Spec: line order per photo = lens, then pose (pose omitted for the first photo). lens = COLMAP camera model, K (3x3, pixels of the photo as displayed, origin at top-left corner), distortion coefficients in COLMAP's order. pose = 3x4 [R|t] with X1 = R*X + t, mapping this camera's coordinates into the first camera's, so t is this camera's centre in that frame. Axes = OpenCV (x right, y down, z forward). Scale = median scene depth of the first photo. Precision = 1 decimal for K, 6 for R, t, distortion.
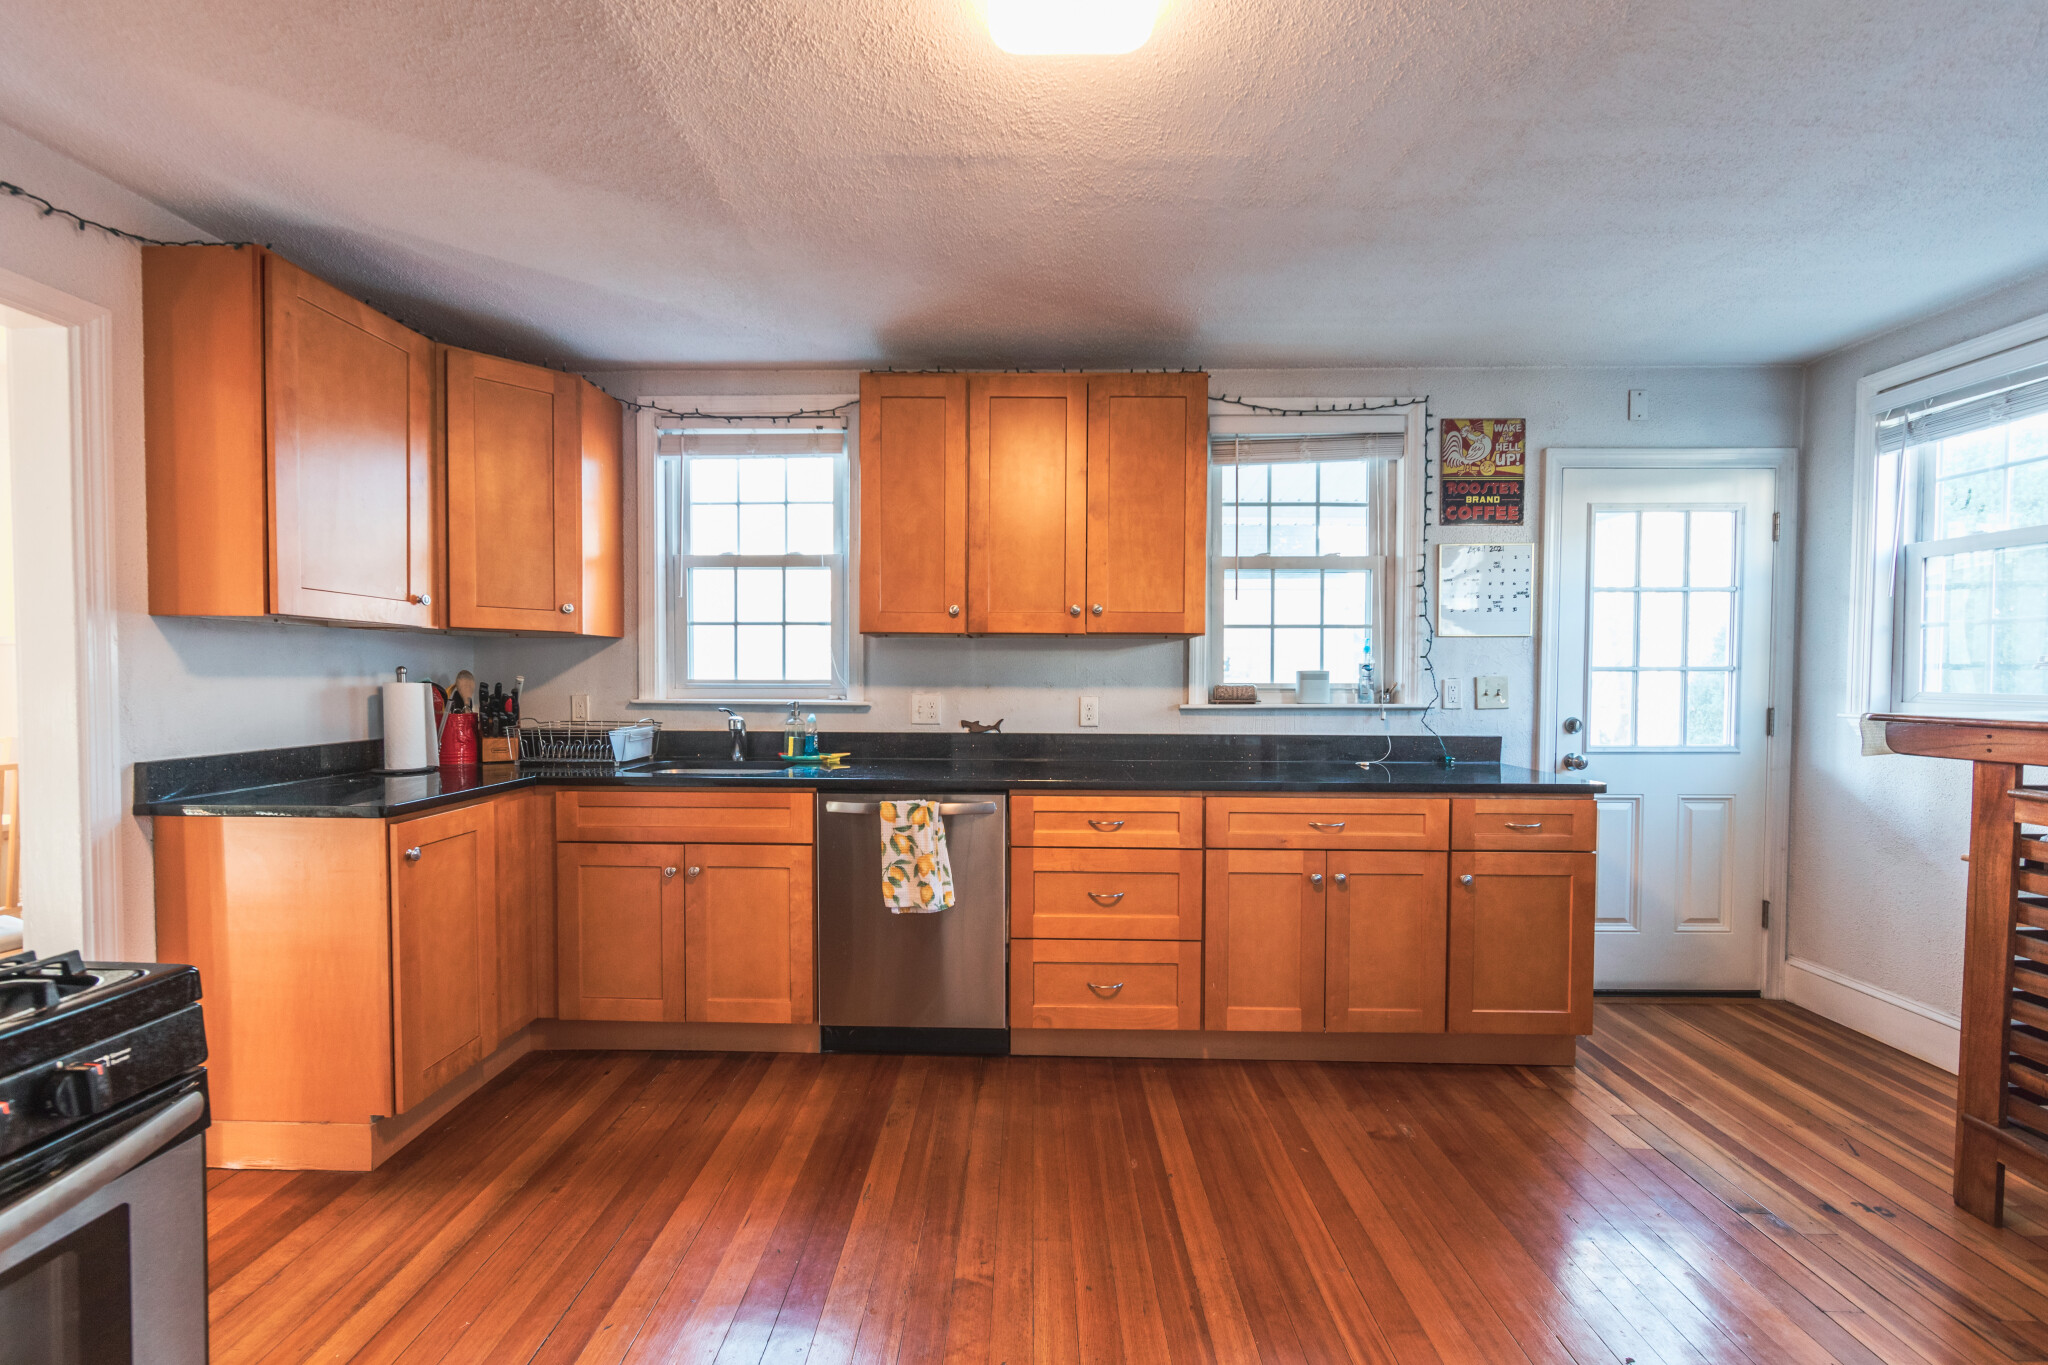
lens RADIAL K [[838.4, 0, 1025.2], [0, 838.4, 693.4], [0, 0, 1]] dist [-0.010372, 0.000420]
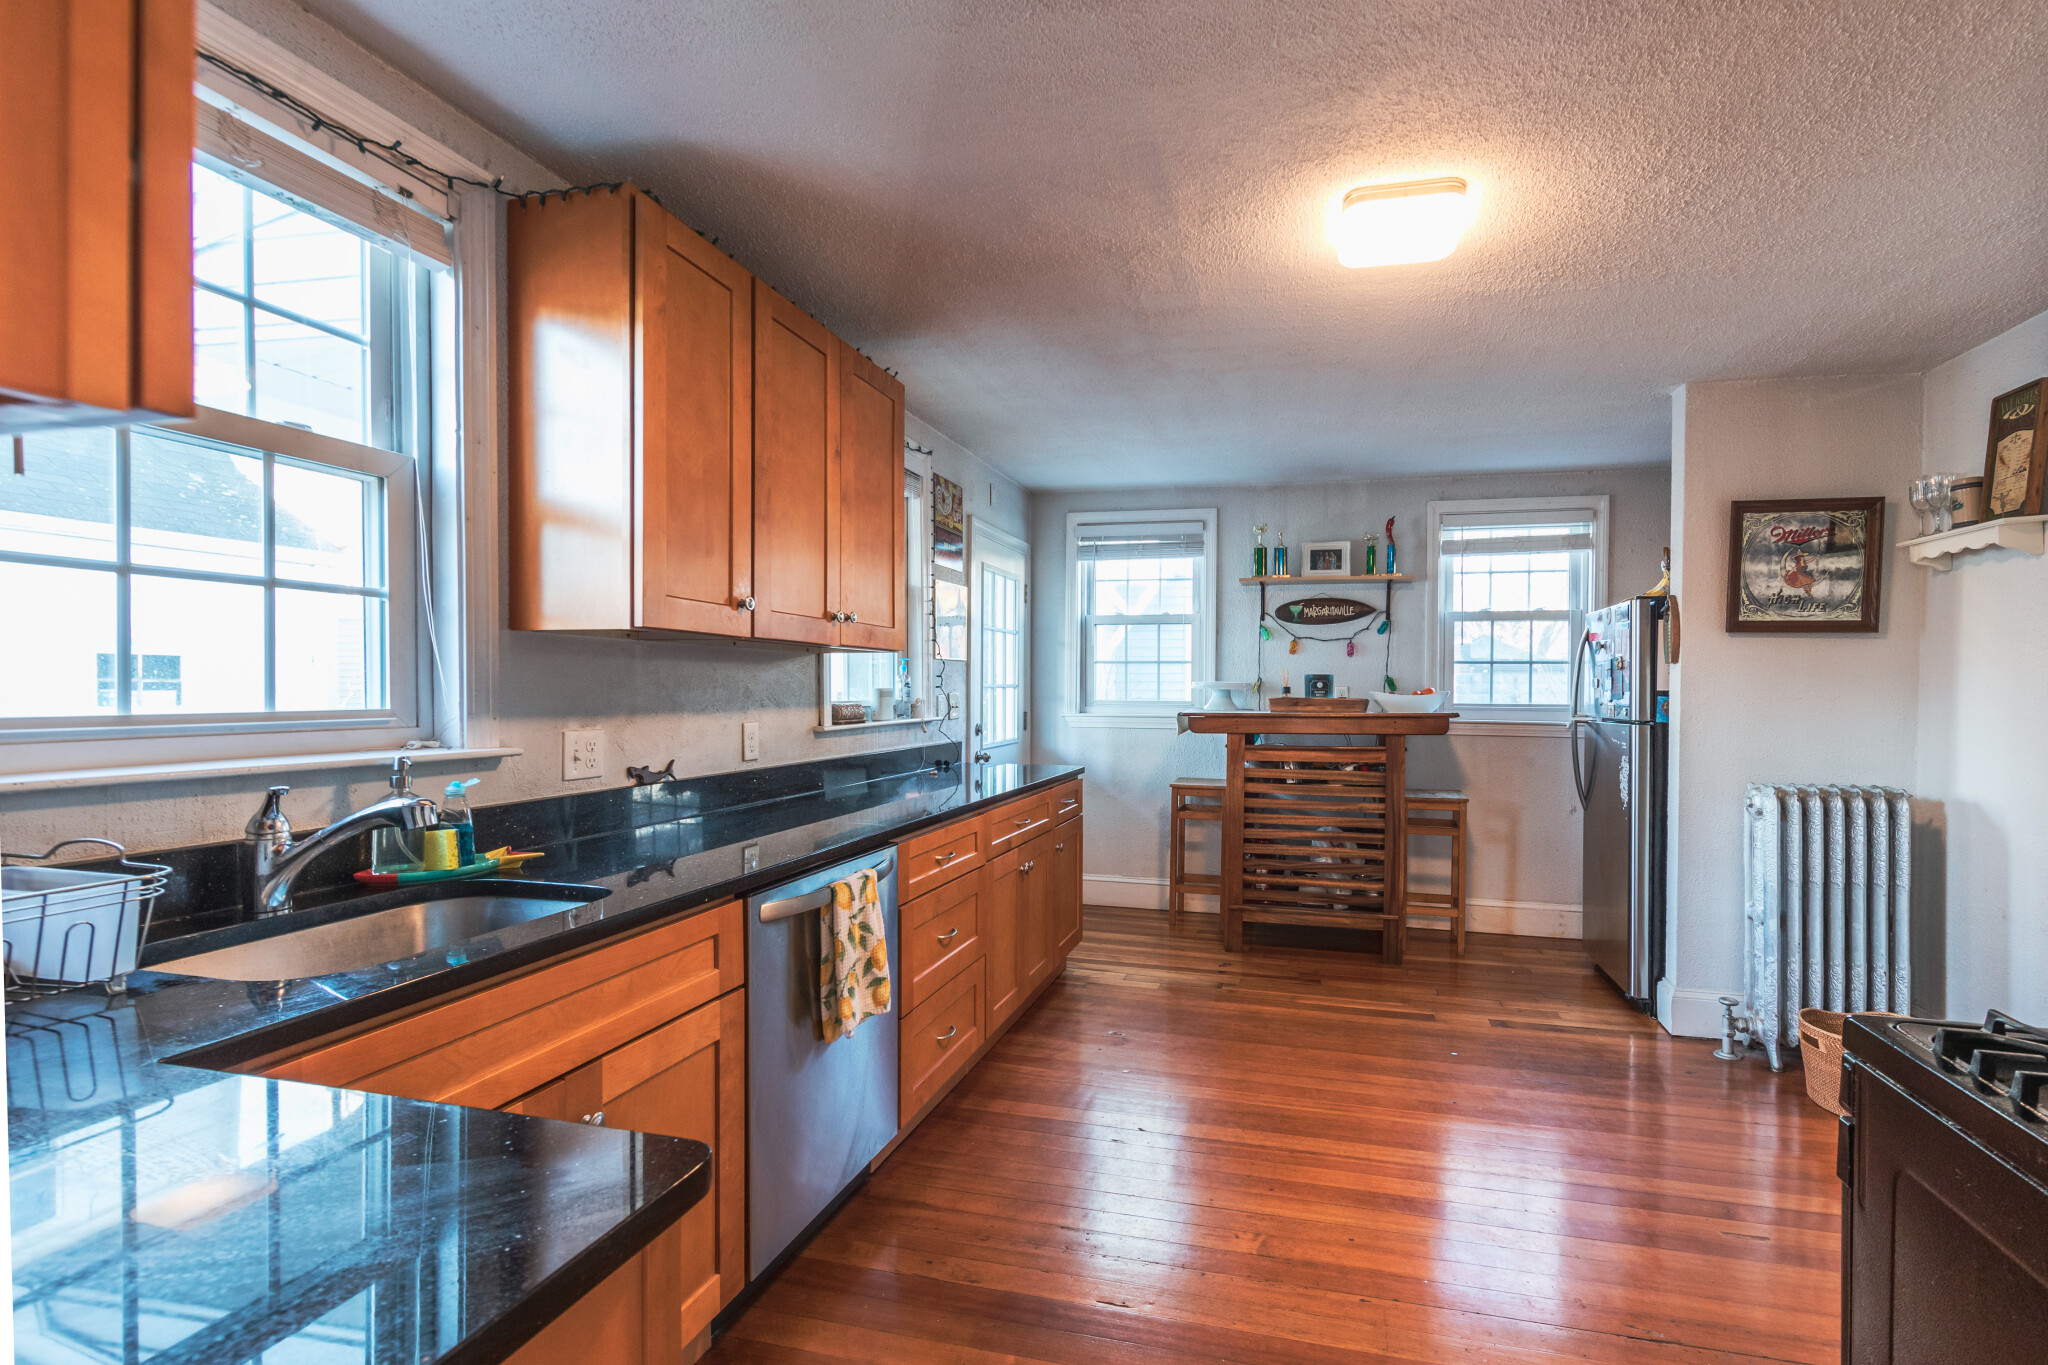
lens RADIAL K [[956.3, 0, 1037.8], [0, 956.3, 695.3], [0, 0, 1]] dist [-0.001244, -0.000171]
pose [[0.213123, -0.011639, 0.976956, -0.800121], [0.012014, 0.999885, 0.009291, -0.028626], [-0.976952, 0.009757, 0.213238, 0.589139]]
